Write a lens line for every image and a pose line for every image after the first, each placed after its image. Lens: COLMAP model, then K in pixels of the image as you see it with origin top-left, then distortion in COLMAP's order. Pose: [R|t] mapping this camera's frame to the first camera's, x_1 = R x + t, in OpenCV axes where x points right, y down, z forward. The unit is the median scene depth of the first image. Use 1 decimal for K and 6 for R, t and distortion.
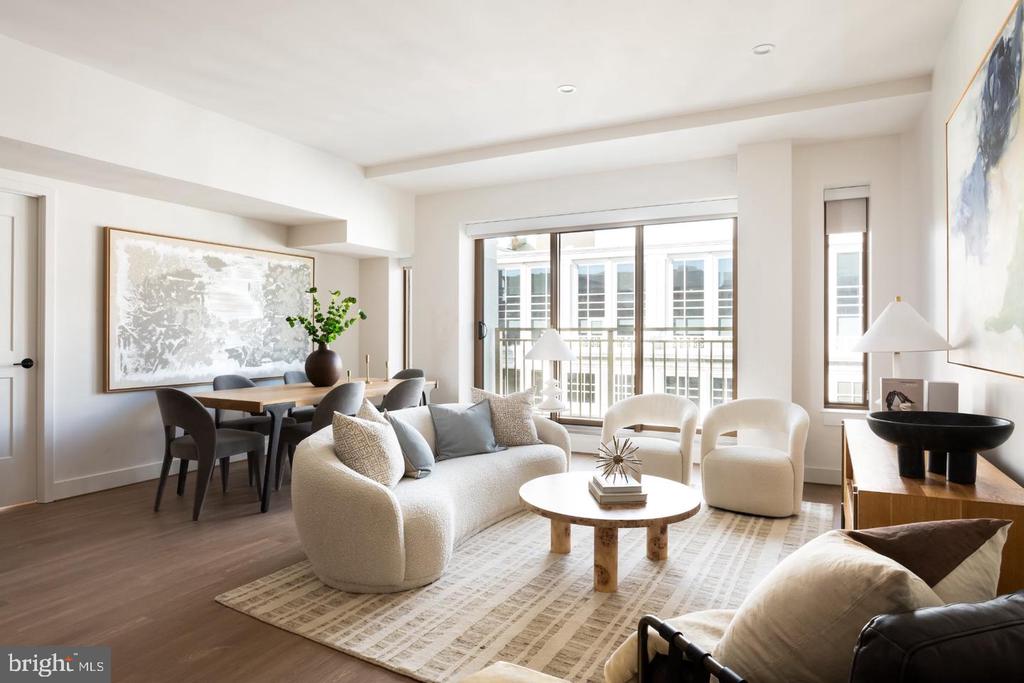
lens RADIAL K [[570.3, 0, 511.2], [0, 570.3, 339.6], [0, 0, 1]] dist [-0.003138, -0.000581]
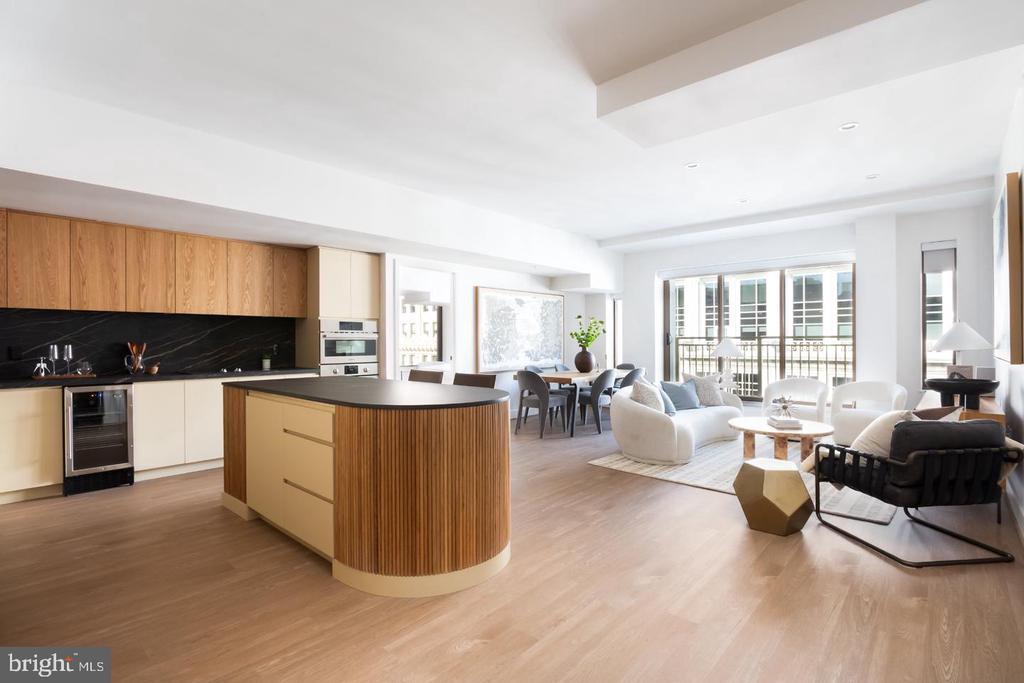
lens RADIAL K [[491.9, 0, 514.1], [0, 491.9, 340.5], [0, 0, 1]] dist [0.006319, 0.000560]
pose [[0.973560, -0.006747, -0.228331, -0.188014], [0.004486, 0.999936, -0.010418, 0.000101], [0.228386, 0.009118, 0.973528, -0.482230]]
